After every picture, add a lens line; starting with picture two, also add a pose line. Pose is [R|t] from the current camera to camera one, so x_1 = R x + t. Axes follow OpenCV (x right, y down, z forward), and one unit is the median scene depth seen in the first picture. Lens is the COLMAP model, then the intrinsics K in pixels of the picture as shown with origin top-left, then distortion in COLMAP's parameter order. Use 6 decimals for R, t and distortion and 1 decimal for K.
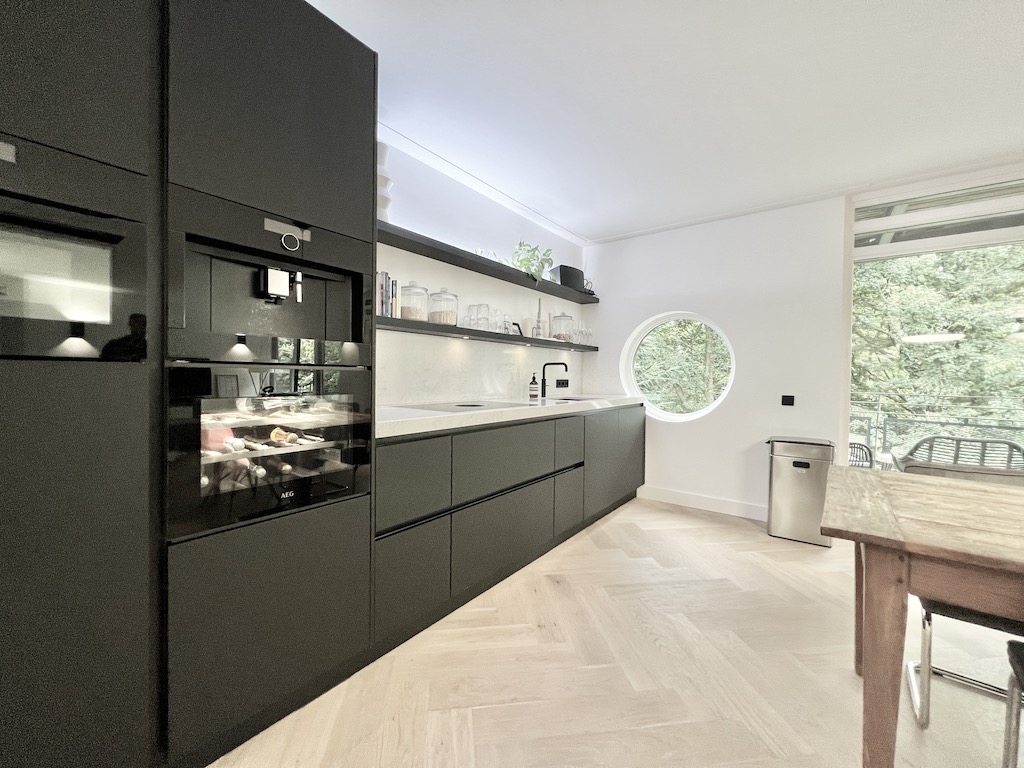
lens RADIAL K [[411.4, 0, 511.0], [0, 411.4, 381.4], [0, 0, 1]] dist [0.000606, 0.000142]
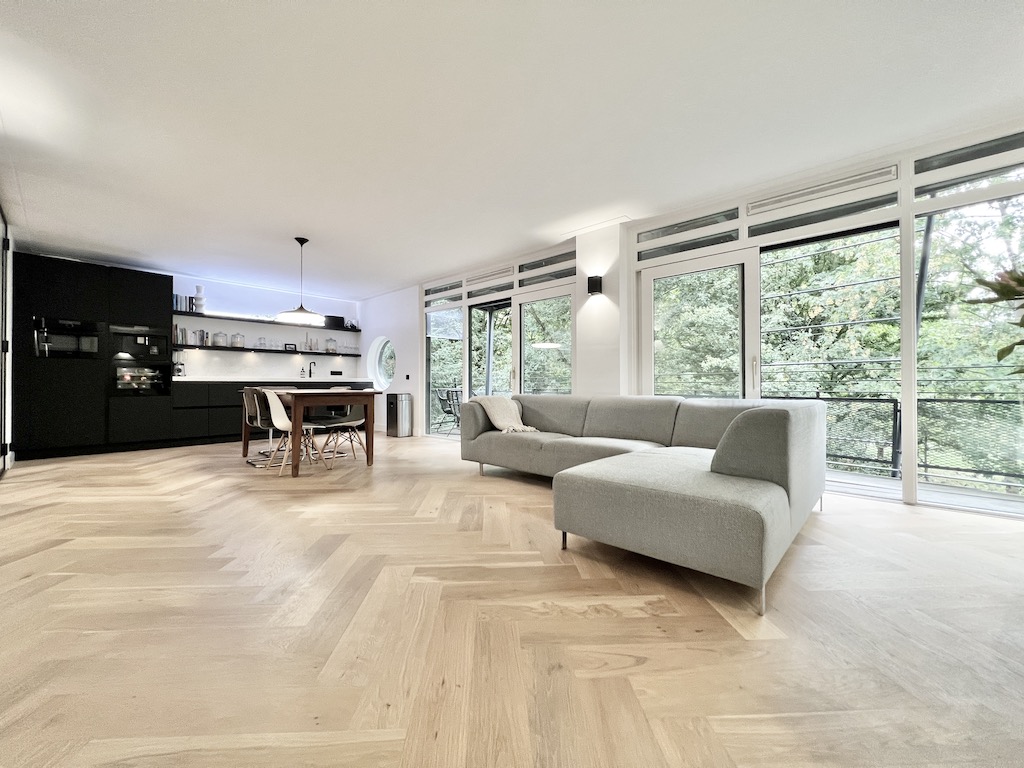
lens RADIAL K [[411.4, 0, 511.0], [0, 411.4, 381.4], [0, 0, 1]] dist [0.000606, 0.000142]
pose [[0.994661, -0.016539, -0.101864, 1.426778], [0.013711, 0.999503, -0.028397, 0.137216], [0.102283, 0.026849, 0.994393, -1.091705]]
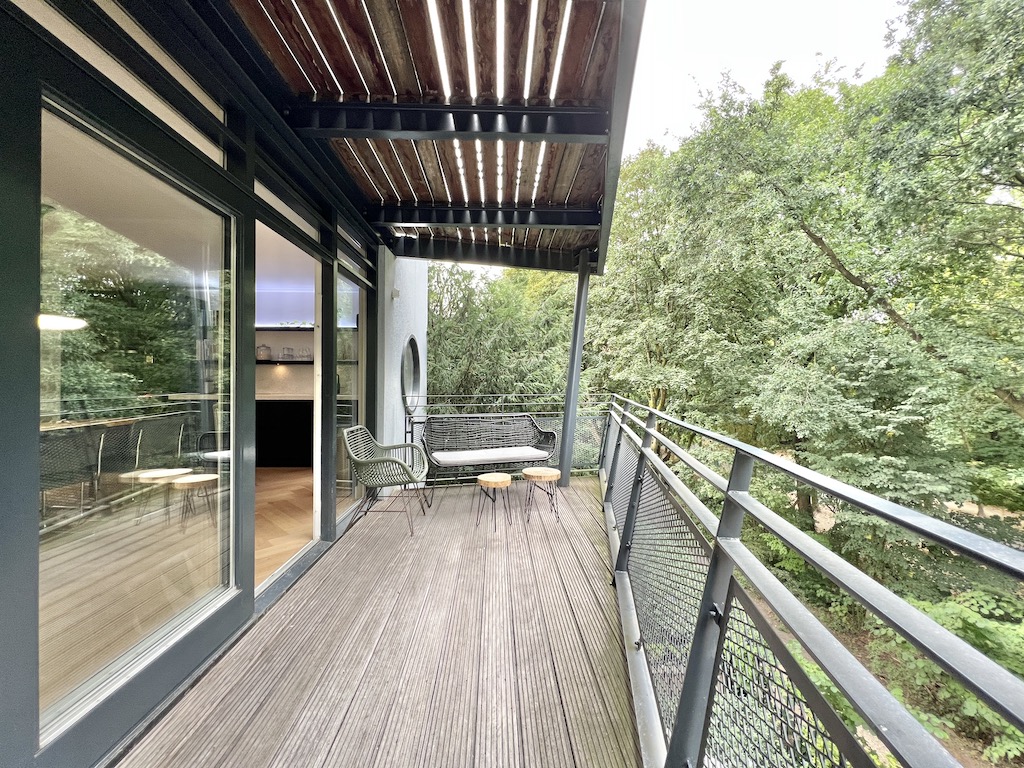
lens RADIAL K [[411.4, 0, 511.0], [0, 411.4, 381.4], [0, 0, 1]] dist [0.000606, 0.000142]
pose [[0.632569, -0.015913, -0.774341, 2.031969], [-0.009063, 0.999568, -0.027945, 0.027849], [0.774451, 0.024695, 0.632151, 0.494825]]
